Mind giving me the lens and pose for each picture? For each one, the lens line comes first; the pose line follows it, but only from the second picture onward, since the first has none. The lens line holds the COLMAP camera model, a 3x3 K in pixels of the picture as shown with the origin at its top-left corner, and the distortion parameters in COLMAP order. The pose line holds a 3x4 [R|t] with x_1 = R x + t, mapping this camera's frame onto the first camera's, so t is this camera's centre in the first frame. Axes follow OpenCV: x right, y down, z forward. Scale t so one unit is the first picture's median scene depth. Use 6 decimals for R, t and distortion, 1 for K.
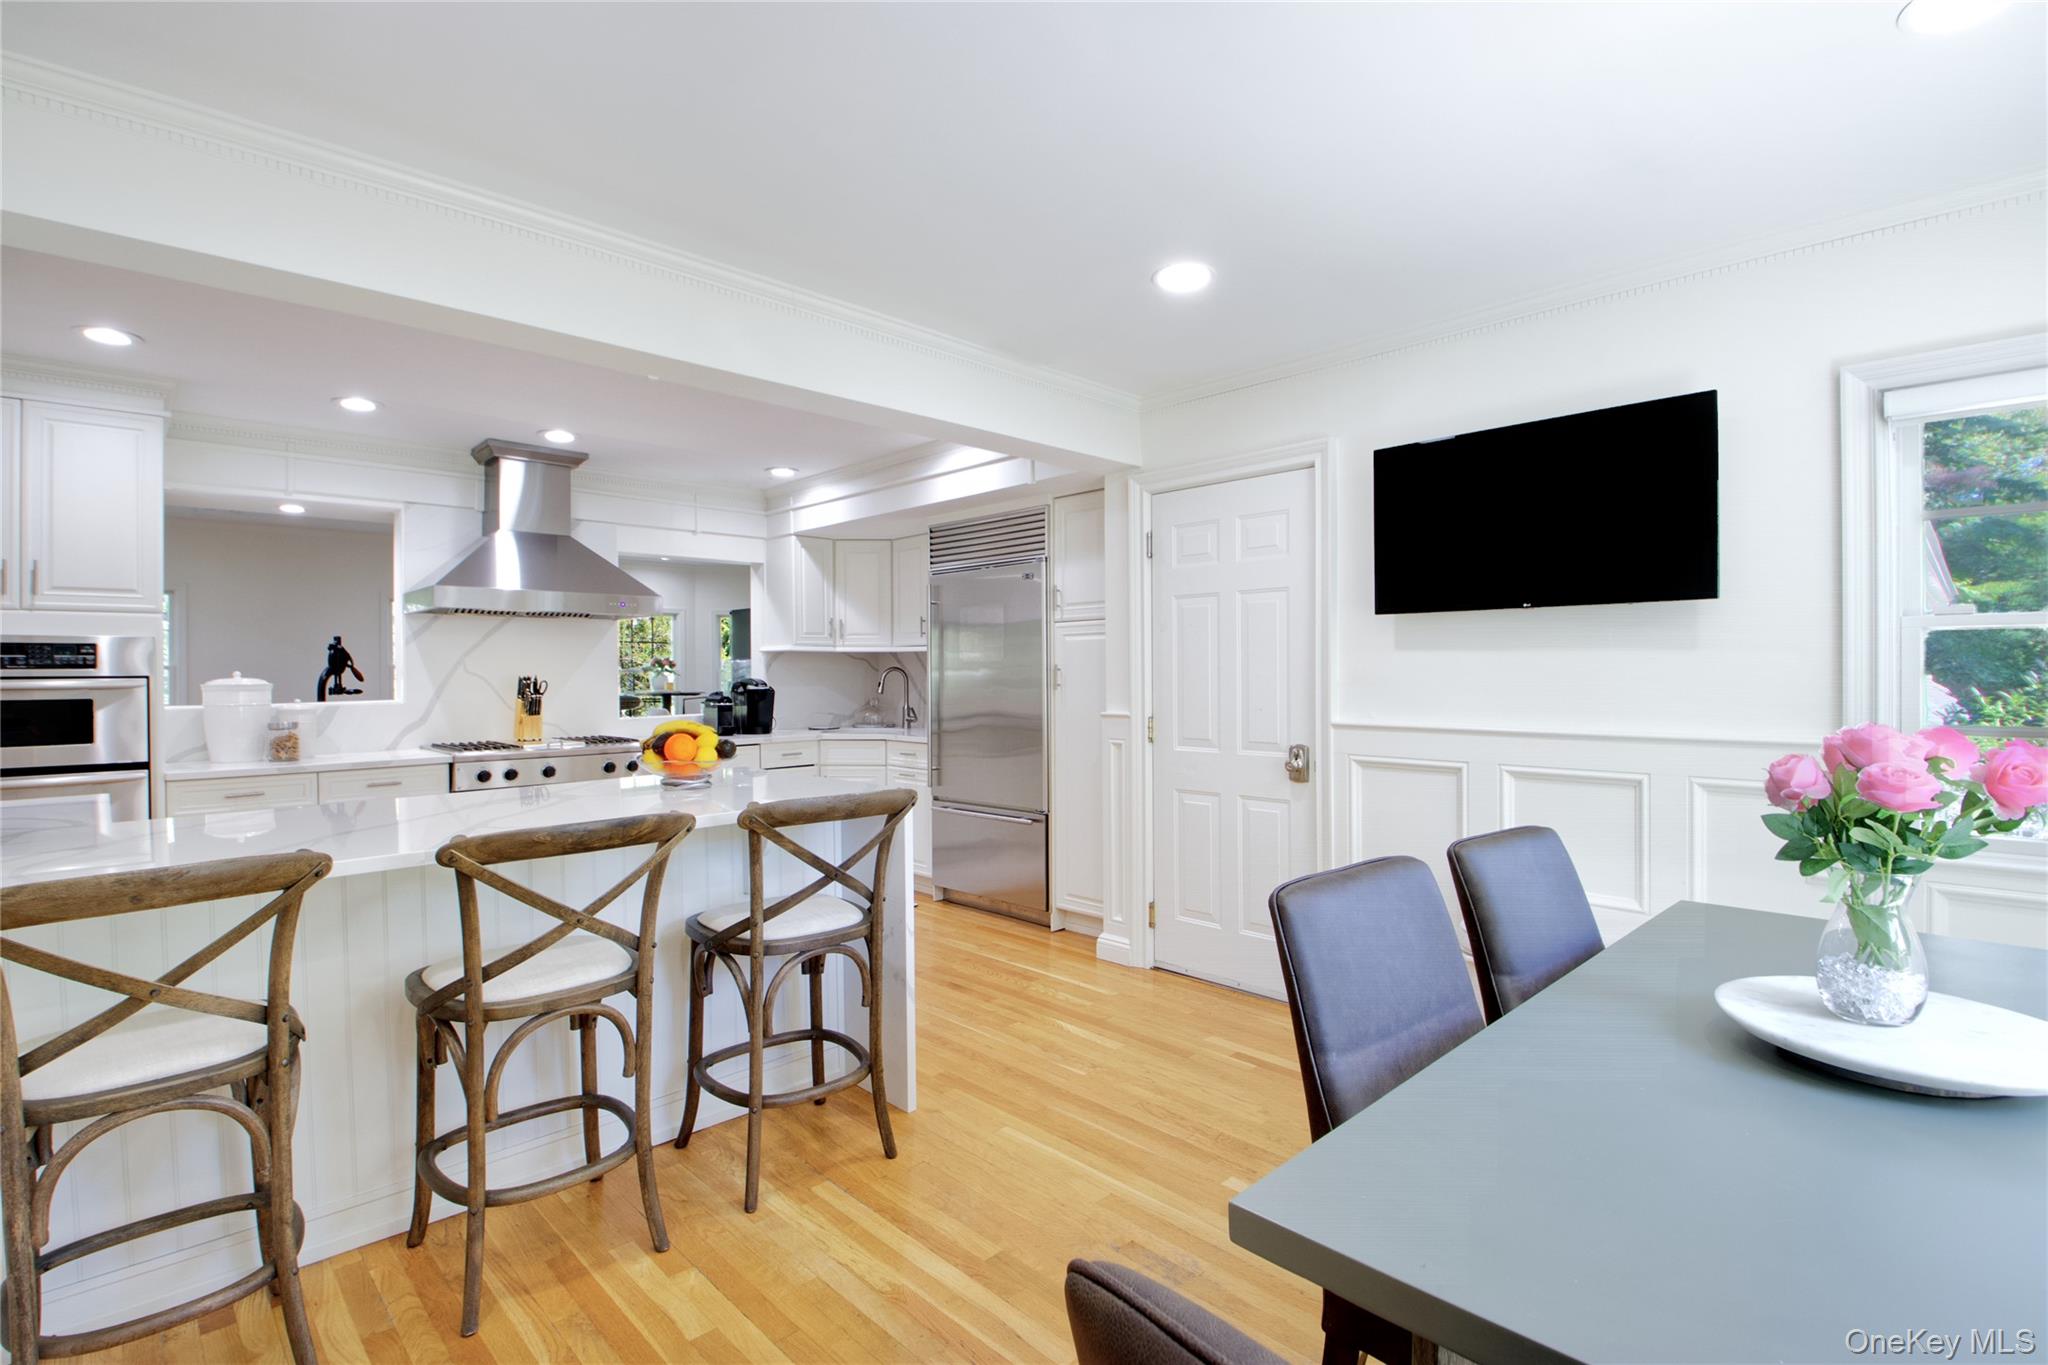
lens RADIAL K [[940.8, 0, 1101.4], [0, 940.8, 663.1], [0, 0, 1]] dist [0.003275, 0.000338]
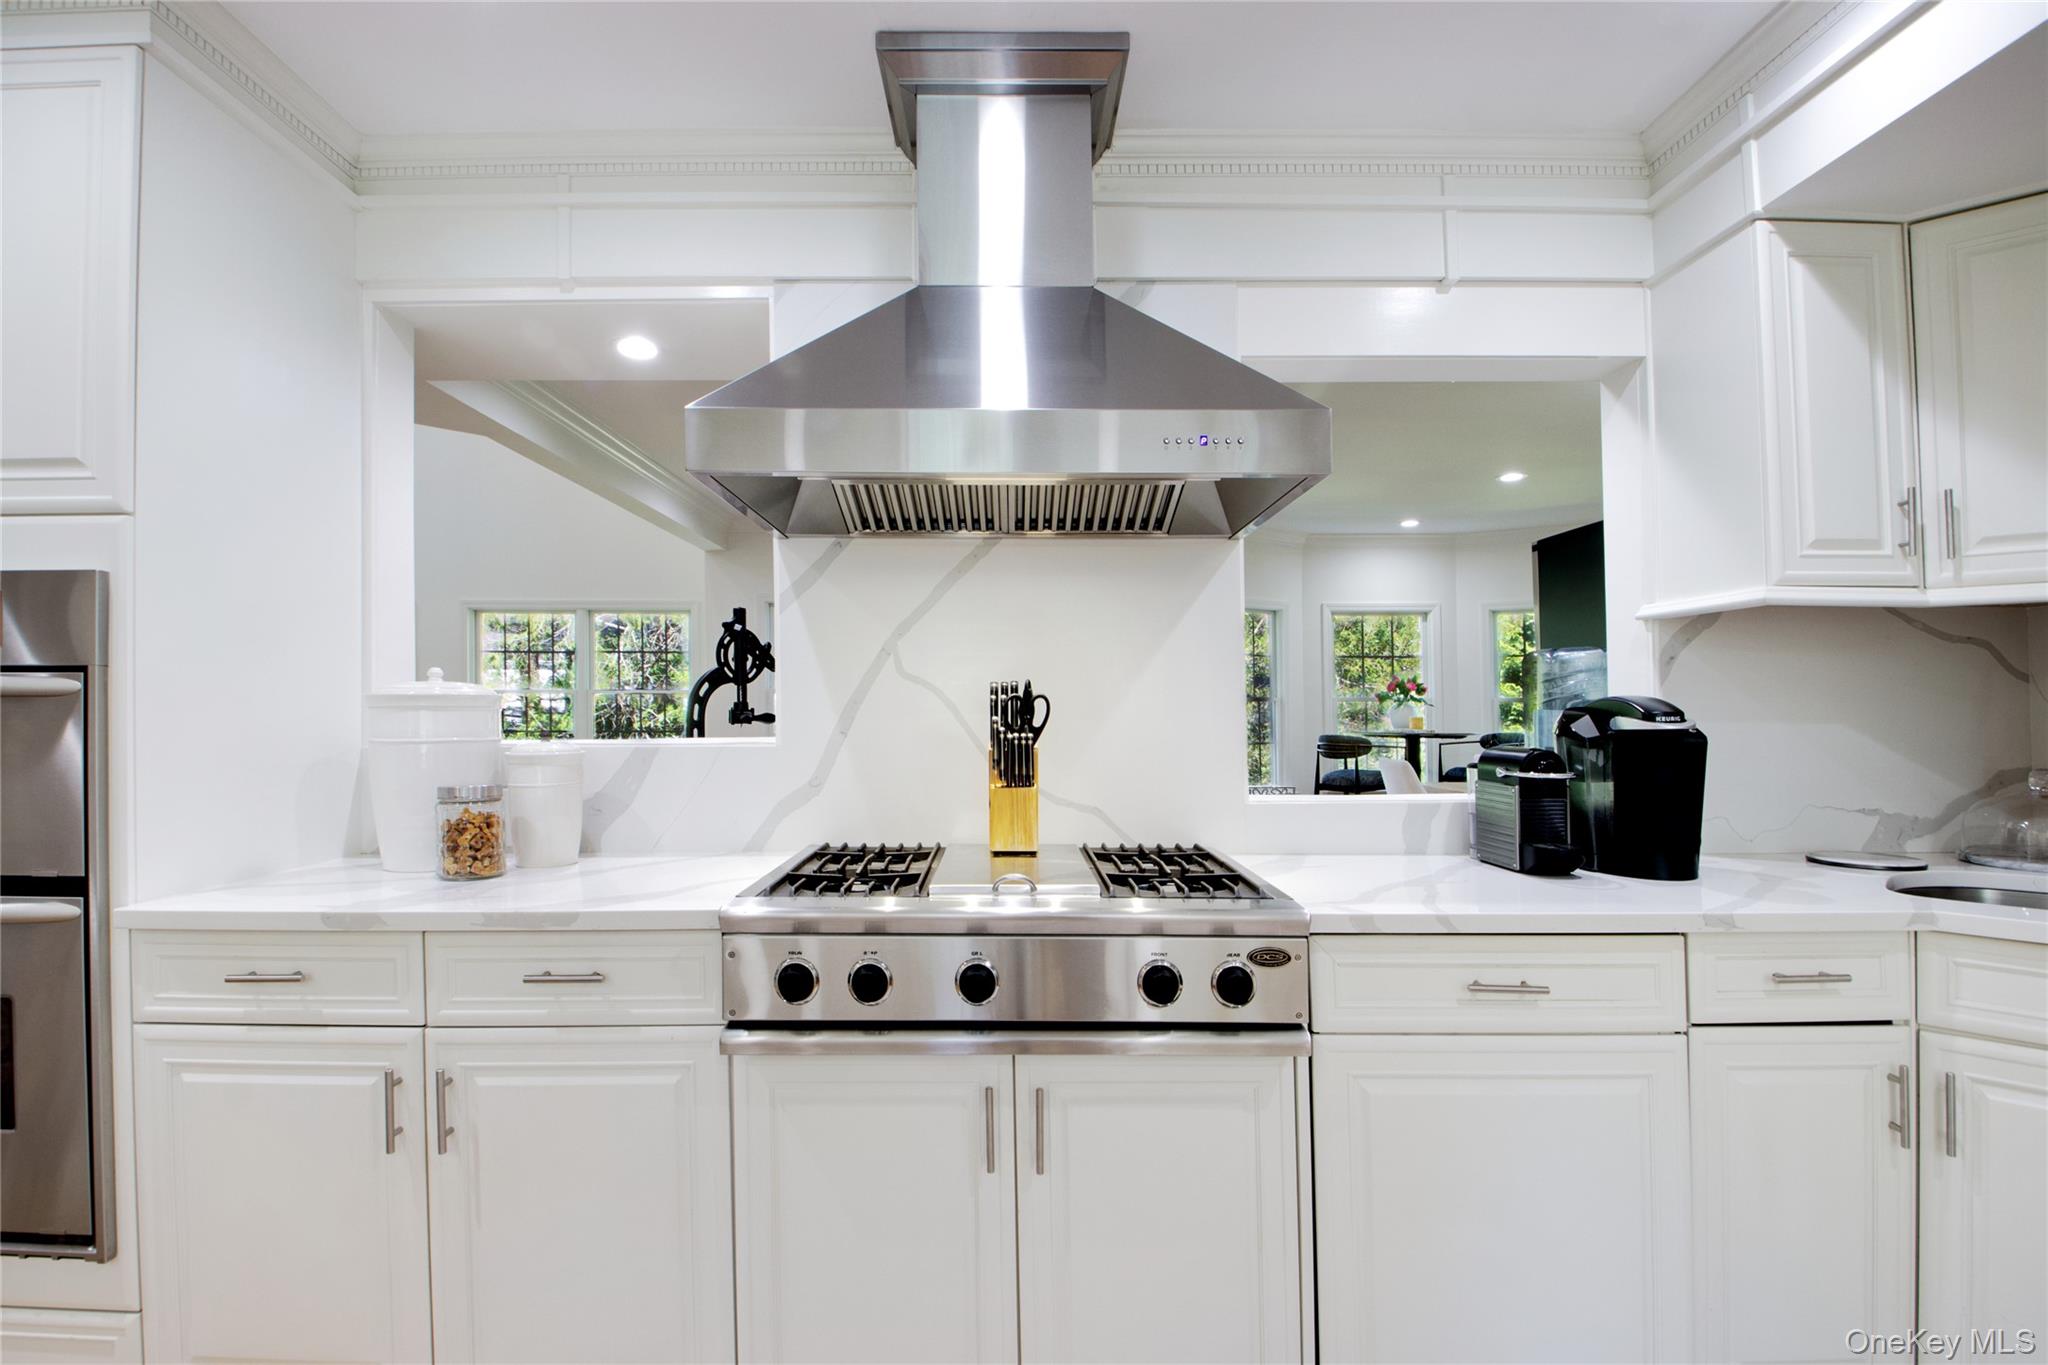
lens RADIAL K [[1004.2, 0, 1024.1], [0, 1004.2, 686.5], [0, 0, 1]] dist [-0.033338, -0.000840]
pose [[0.683490, -0.011609, -0.729868, -0.265962], [0.000432, 0.999880, -0.015498, 0.018397], [0.729960, 0.010277, 0.683412, 0.623871]]
